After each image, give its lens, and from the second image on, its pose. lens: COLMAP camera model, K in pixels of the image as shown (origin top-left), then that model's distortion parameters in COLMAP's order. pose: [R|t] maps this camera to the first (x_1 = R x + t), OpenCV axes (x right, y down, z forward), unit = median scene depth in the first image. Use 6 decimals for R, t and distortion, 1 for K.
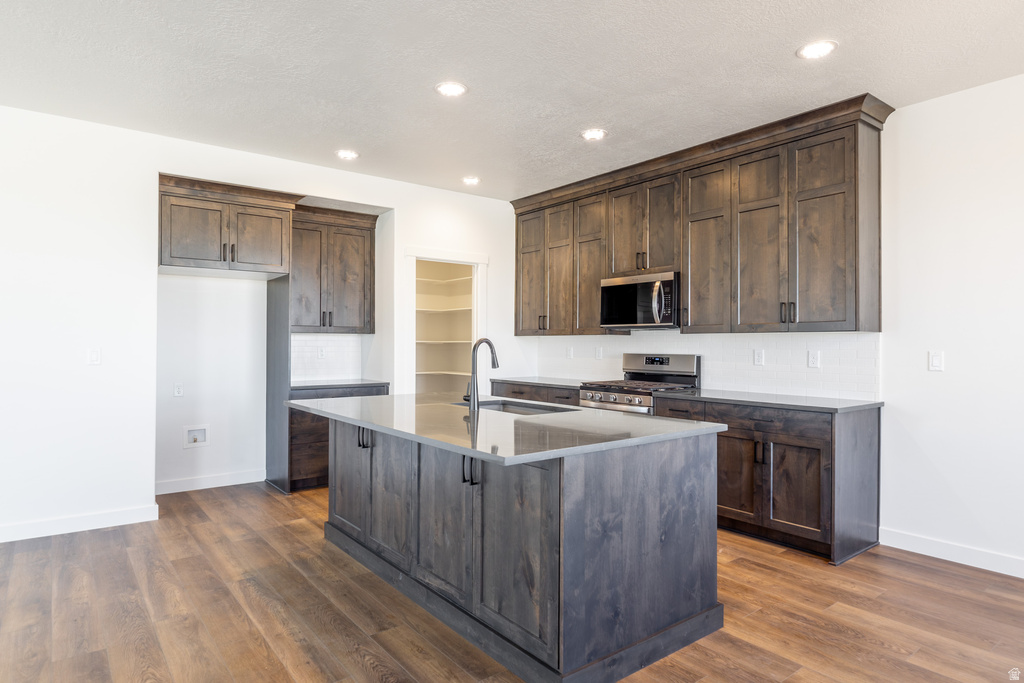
lens RADIAL K [[589.3, 0, 512.0], [0, 589.3, 341.5], [0, 0, 1]] dist [-0.005200, -0.002204]
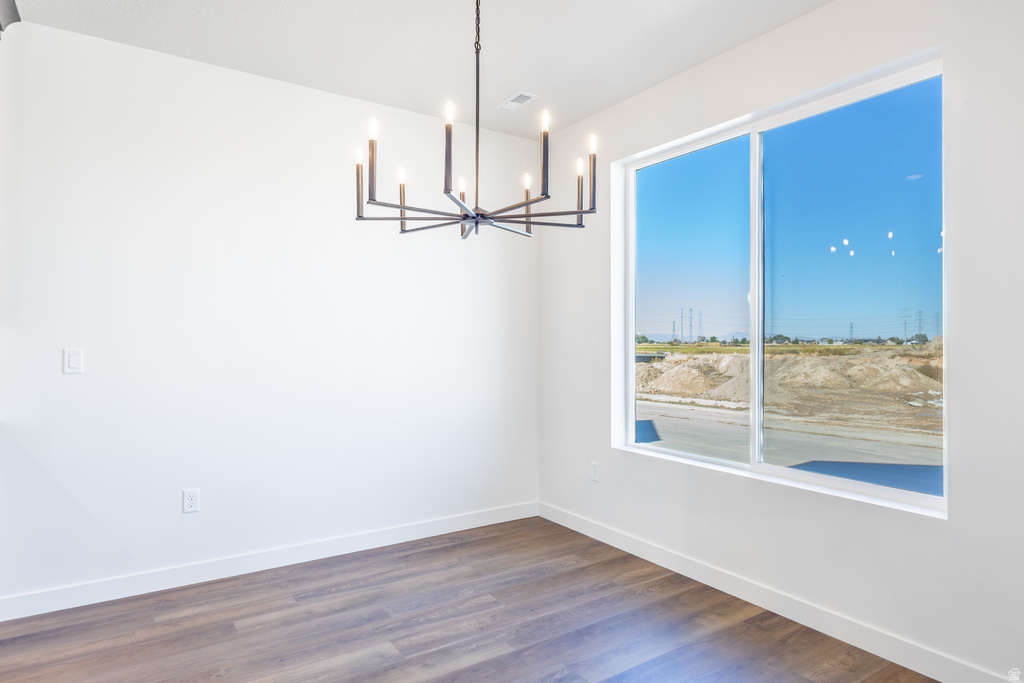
lens RADIAL K [[589.3, 0, 512.0], [0, 589.3, 341.5], [0, 0, 1]] dist [-0.005200, -0.002204]
pose [[0.074000, -0.002231, 0.997256, -0.029805], [-0.005954, 0.999979, 0.002679, 0.000267], [-0.997240, -0.006136, 0.073986, 0.380377]]
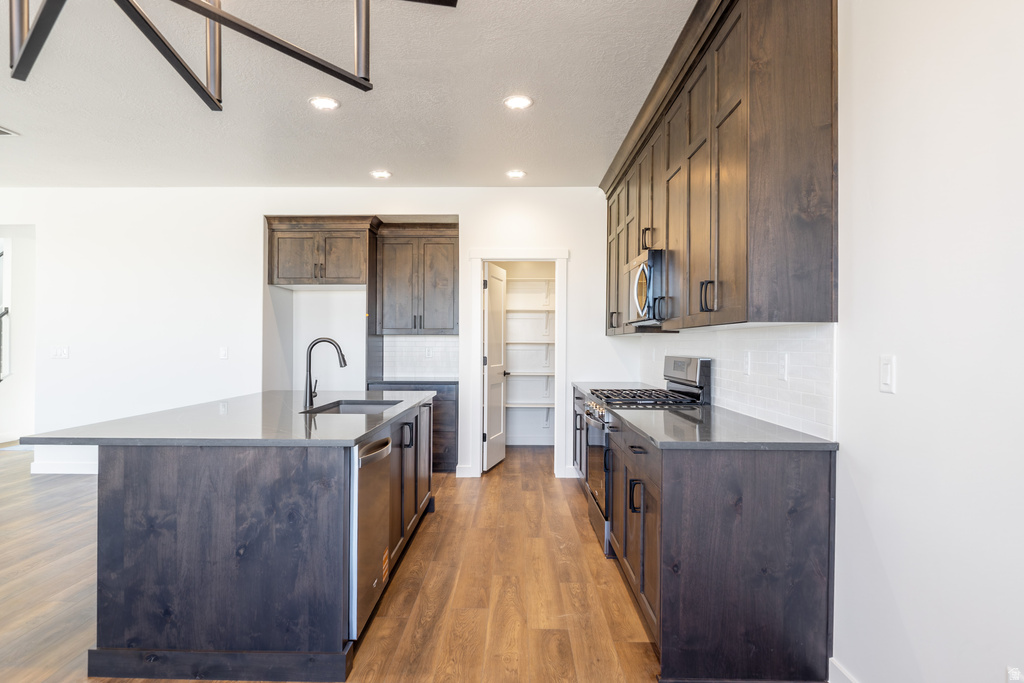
lens RADIAL K [[589.3, 0, 512.0], [0, 589.3, 341.5], [0, 0, 1]] dist [-0.005200, -0.002204]
pose [[0.780087, -0.003695, -0.625661, 0.860308], [0.001217, 0.999990, -0.004388, 0.005980], [0.625670, 0.002661, 0.780083, 0.401957]]
